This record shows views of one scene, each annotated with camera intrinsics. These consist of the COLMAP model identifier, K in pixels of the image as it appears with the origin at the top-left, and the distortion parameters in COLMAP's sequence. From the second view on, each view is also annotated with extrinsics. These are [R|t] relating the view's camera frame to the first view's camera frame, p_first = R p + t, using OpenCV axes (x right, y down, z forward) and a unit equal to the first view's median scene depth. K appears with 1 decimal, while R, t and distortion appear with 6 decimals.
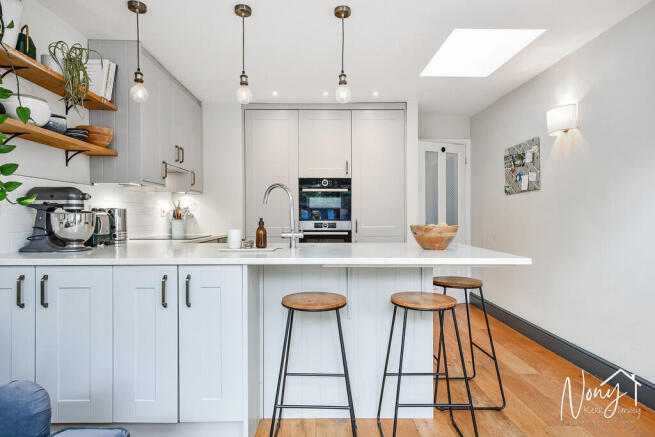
lens RADIAL K [[388.6, 0, 326.2], [0, 388.6, 218.2], [0, 0, 1]] dist [0.000202, 0.000320]
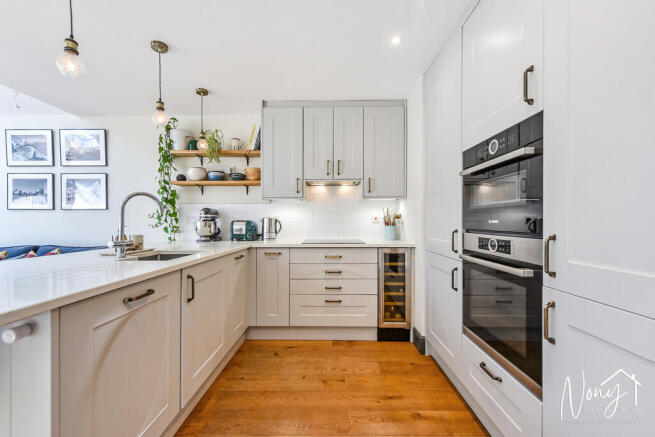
lens RADIAL K [[273.3, 0, 357.7], [0, 273.3, 221.0], [0, 0, 1]] dist [-0.011338, 0.001839]
pose [[-0.009904, 0.004380, -0.999941, 0.304526], [0.000385, 0.999990, 0.004376, -0.009536], [0.999951, -0.000342, -0.009906, 0.852267]]
